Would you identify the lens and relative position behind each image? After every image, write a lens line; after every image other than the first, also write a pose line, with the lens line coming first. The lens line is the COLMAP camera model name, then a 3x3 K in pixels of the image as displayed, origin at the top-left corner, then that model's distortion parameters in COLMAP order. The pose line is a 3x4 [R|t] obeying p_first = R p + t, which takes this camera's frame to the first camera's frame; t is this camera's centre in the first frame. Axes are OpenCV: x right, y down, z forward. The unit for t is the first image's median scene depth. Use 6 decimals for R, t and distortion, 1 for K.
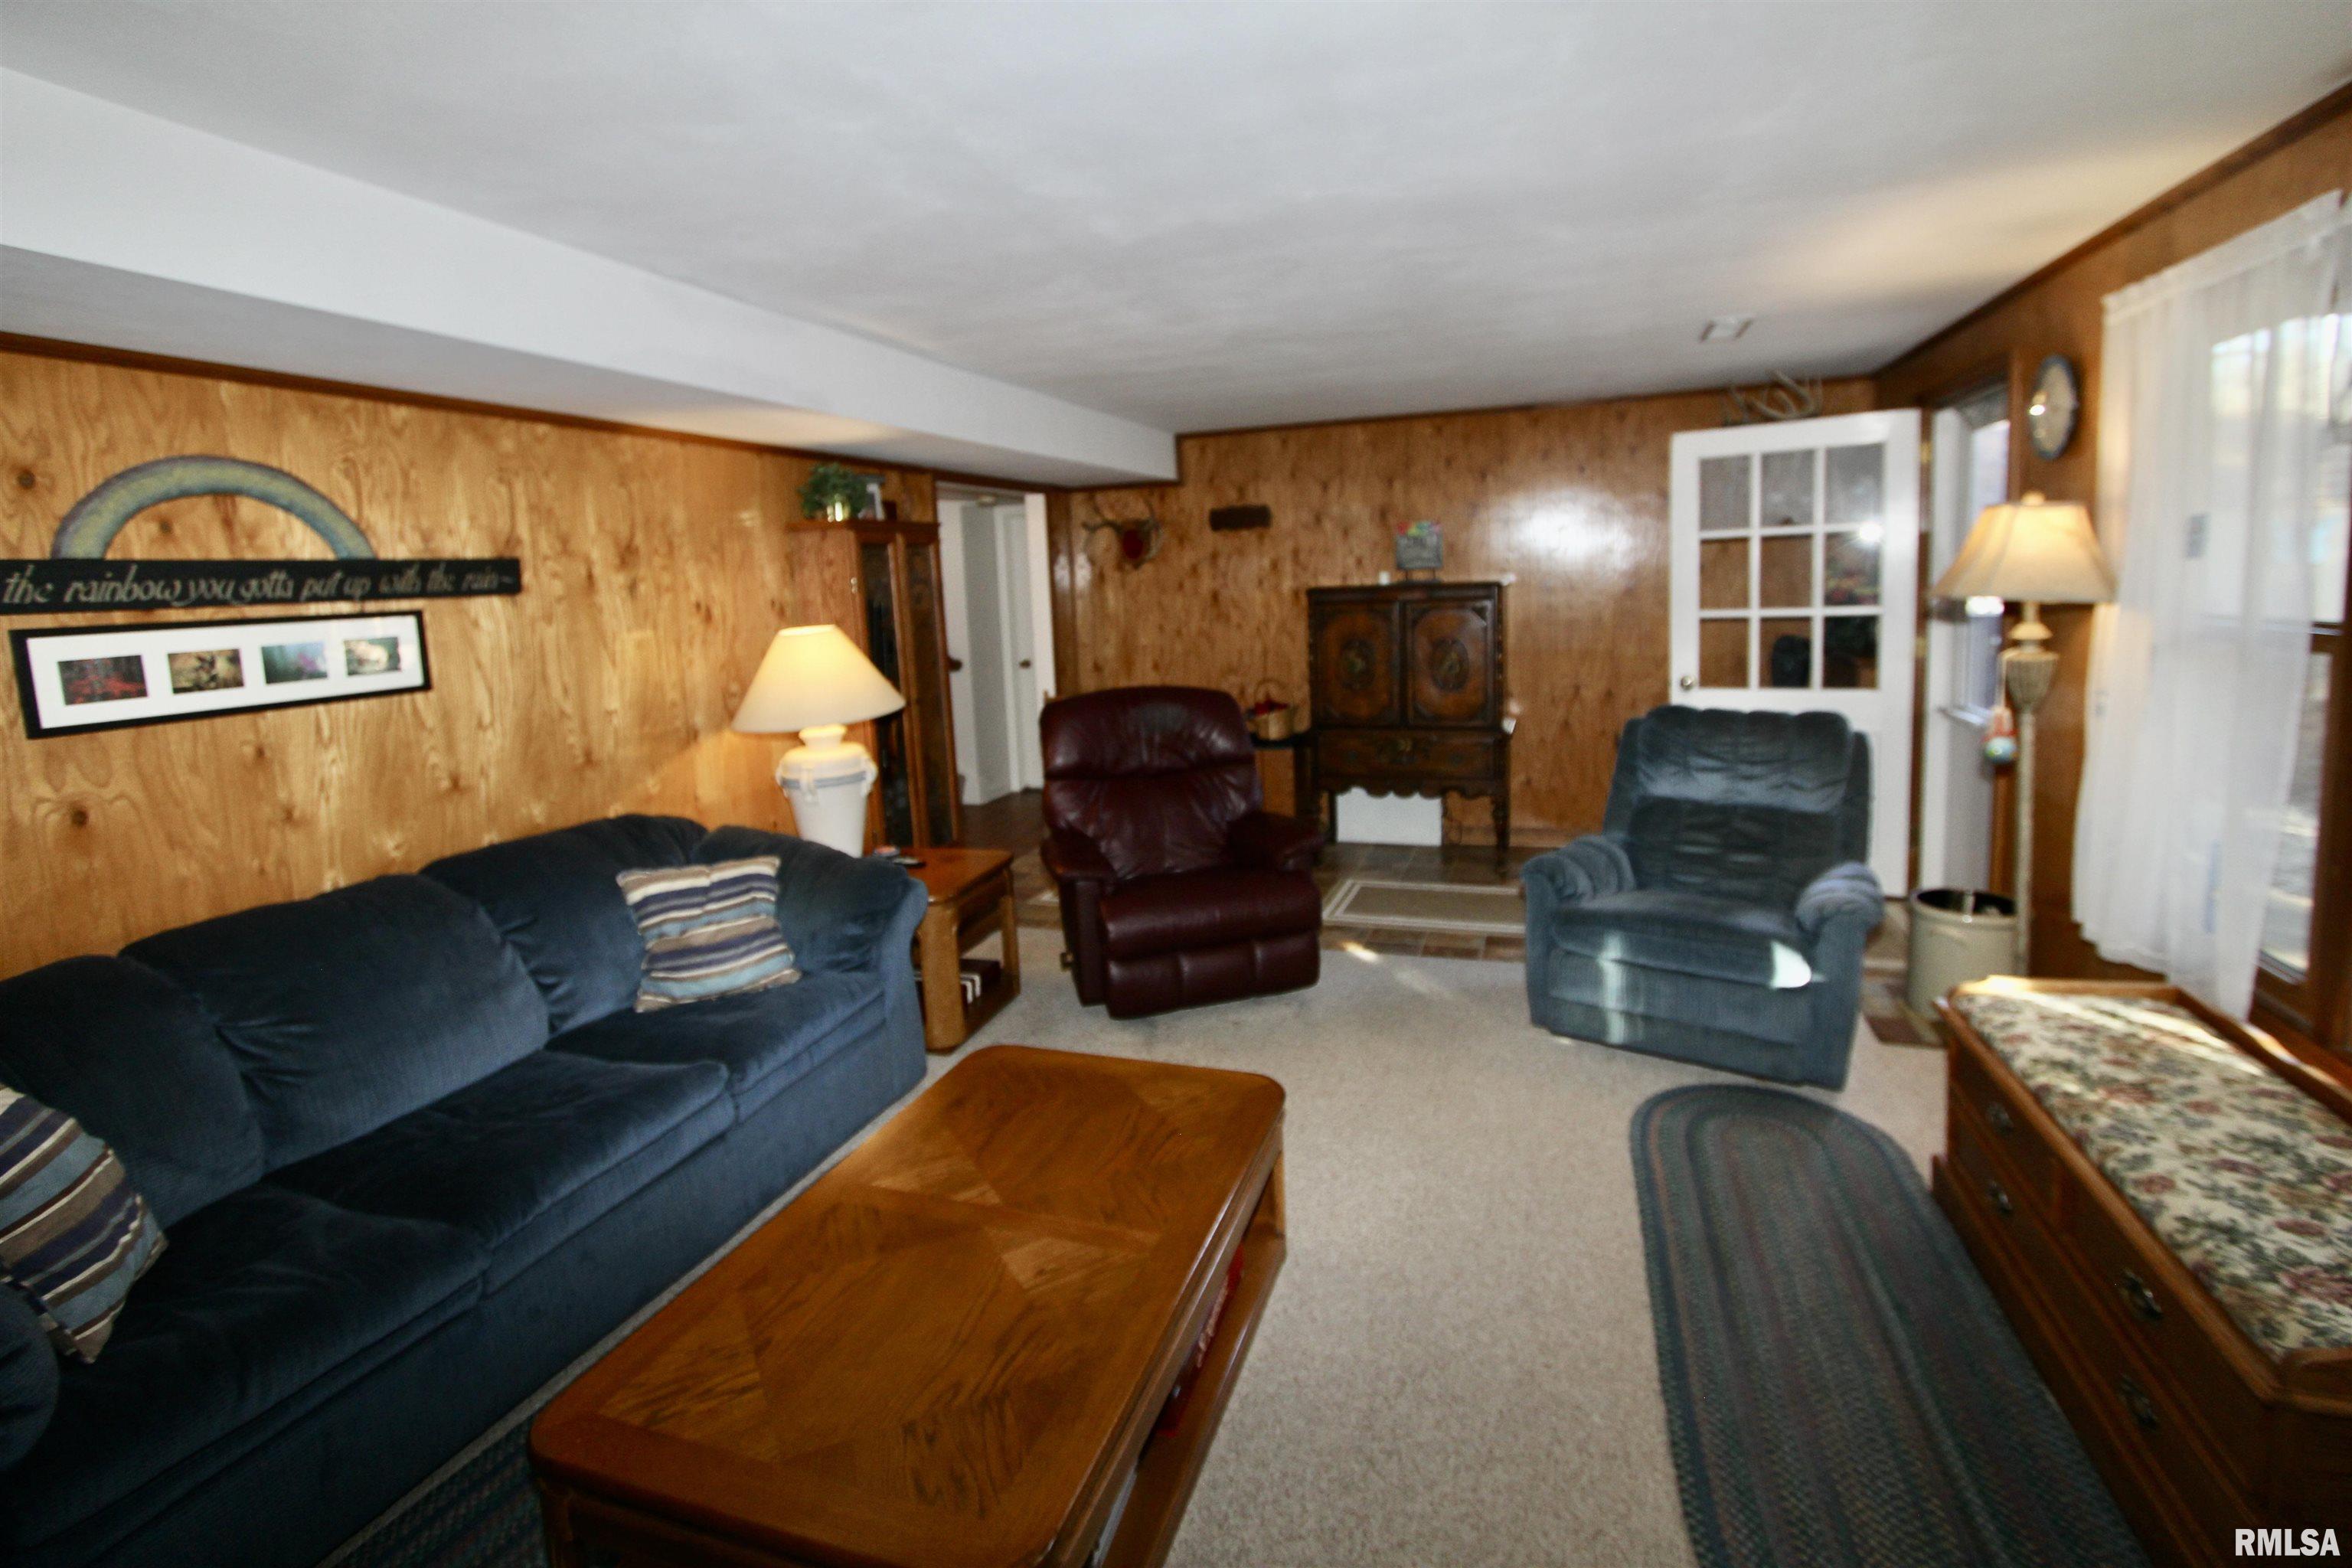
lens RADIAL K [[1082.0, 0, 1205.2], [0, 1082.0, 700.3], [0, 0, 1]] dist [-0.021836, 0.005728]
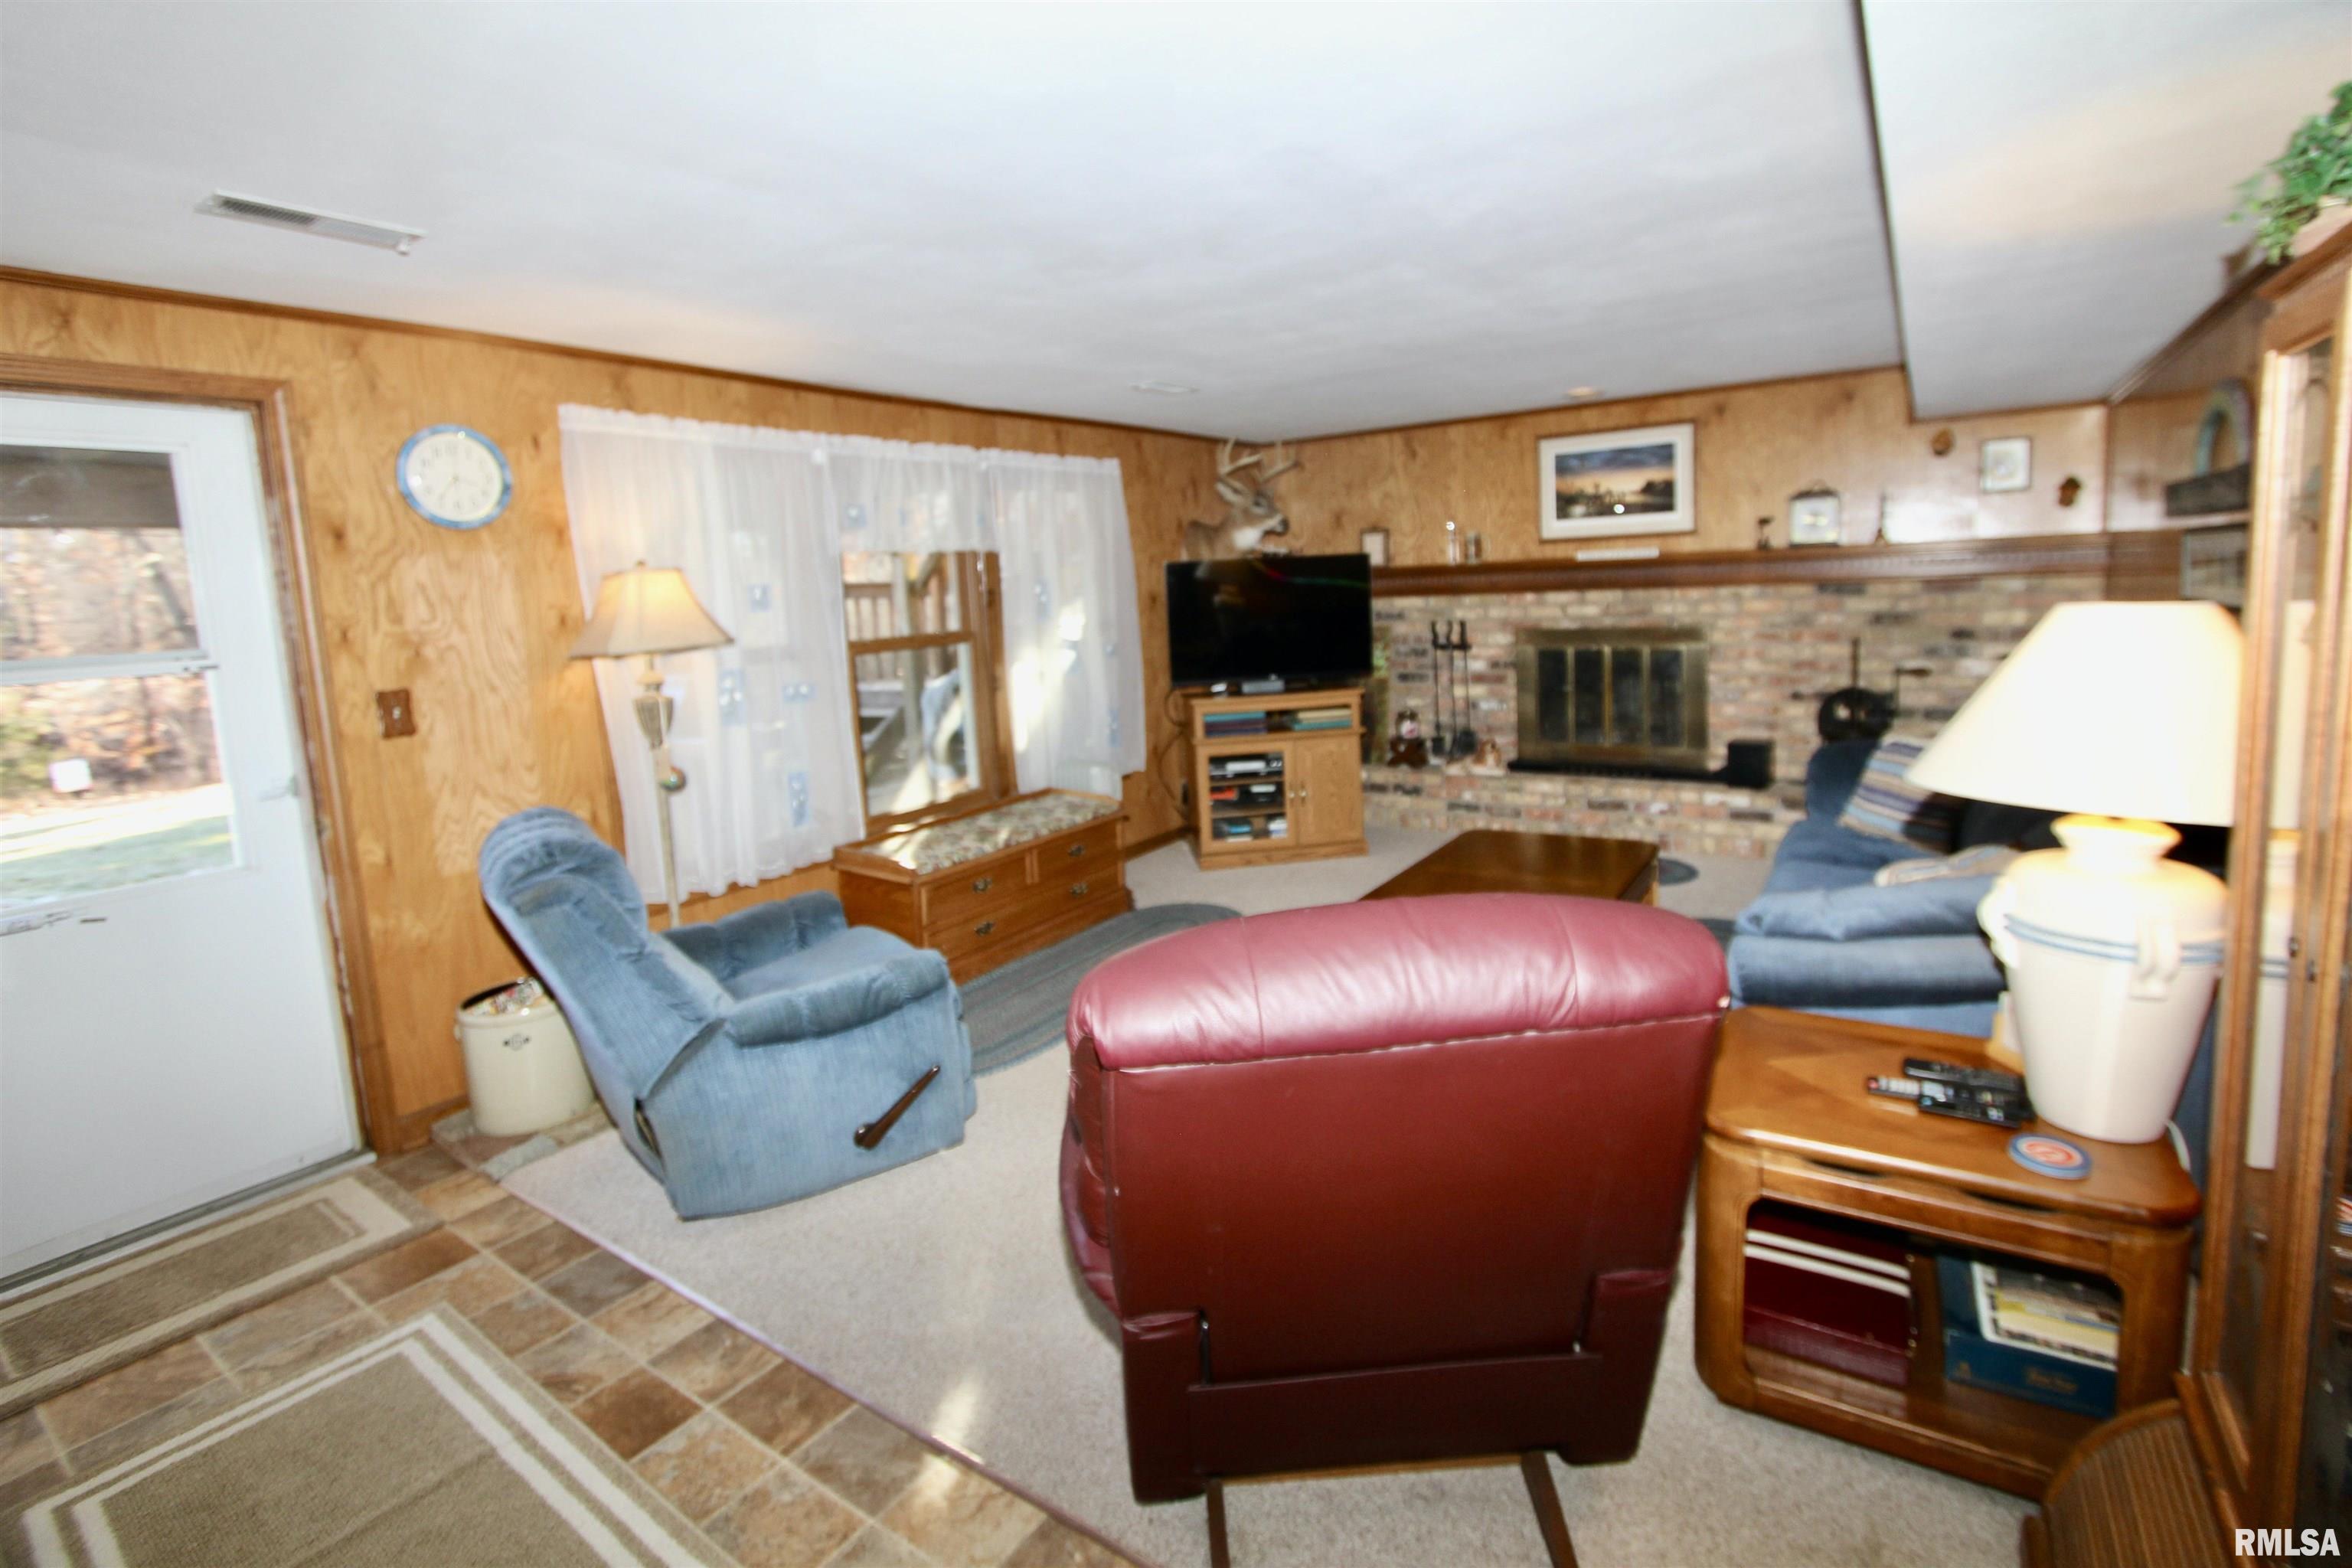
lens RADIAL K [[1082.0, 0, 1211.4], [0, 1082.0, 706.1], [0, 0, 1]] dist [-0.021836, 0.005728]
pose [[-0.958640, 0.055792, 0.279098, -0.143453], [0.118753, 0.969573, 0.214070, -0.194513], [-0.258663, 0.238360, -0.936097, 1.780425]]
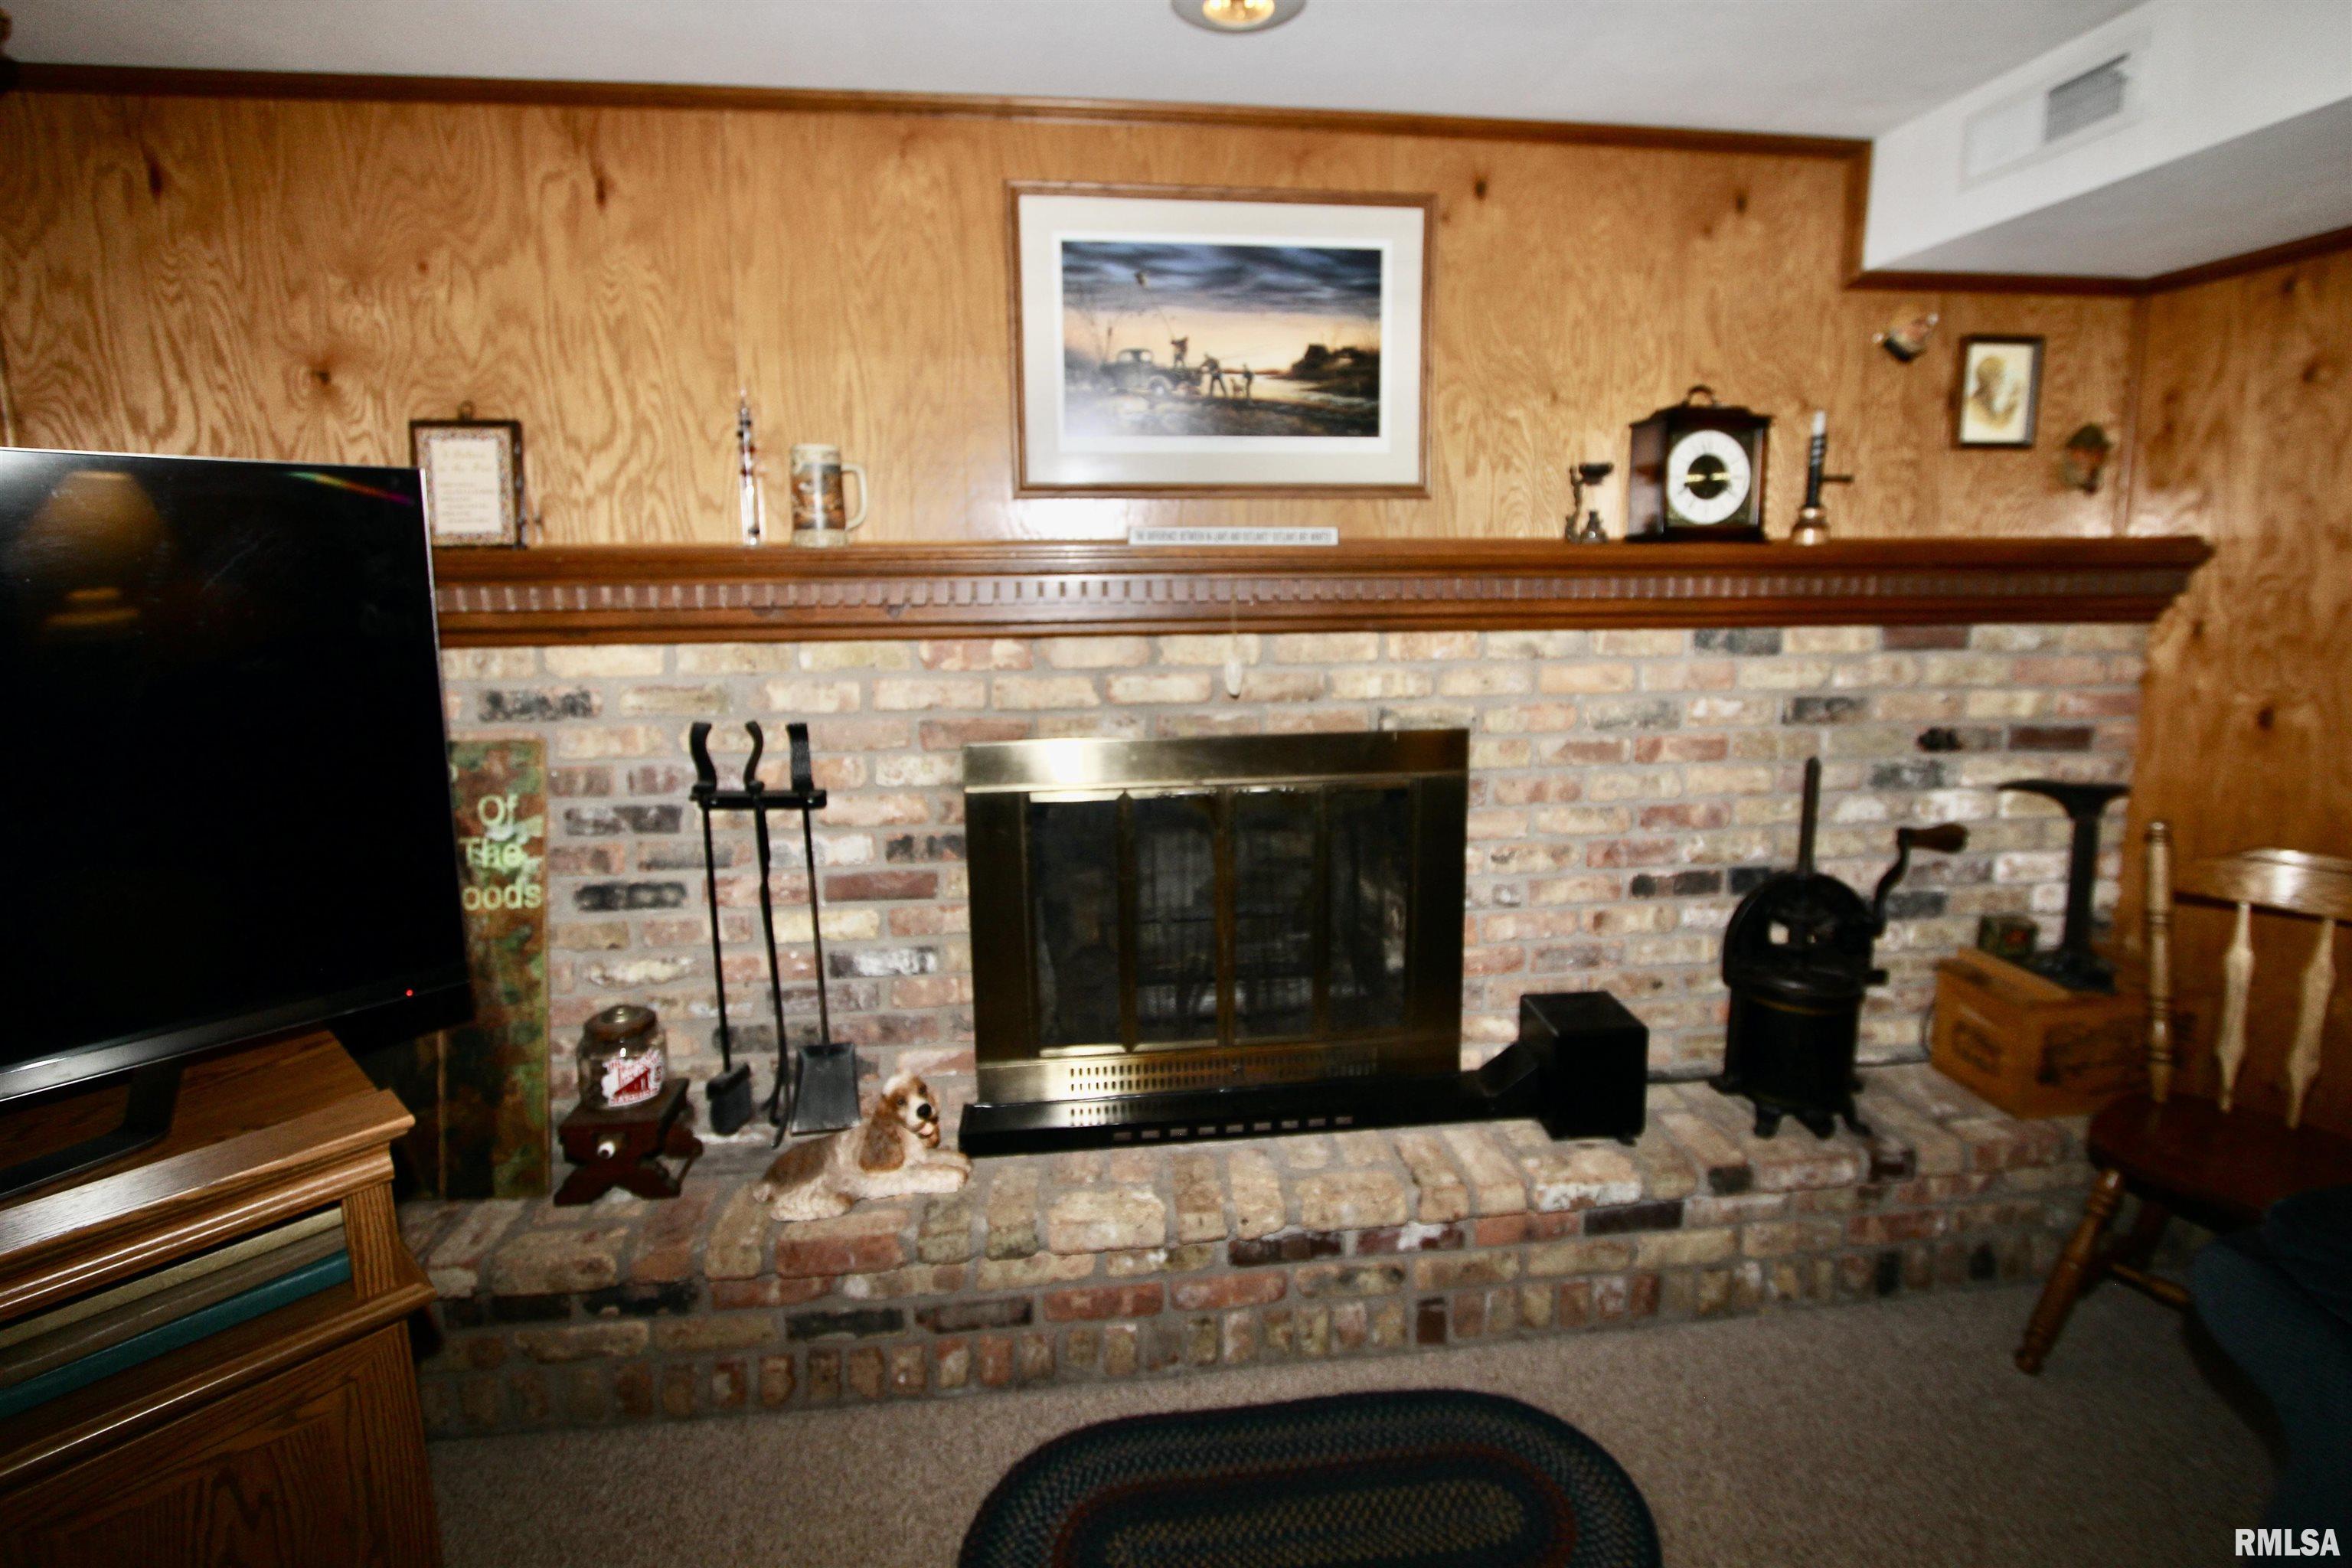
lens RADIAL K [[1082.0, 0, 1209.5], [0, 1082.0, 707.6], [0, 0, 1]] dist [-0.021836, 0.005728]
pose [[-0.901924, 0.101801, -0.419726, 0.002833], [-0.006039, 0.968757, 0.247940, -0.038551], [0.431853, 0.226157, -0.873130, 0.467235]]
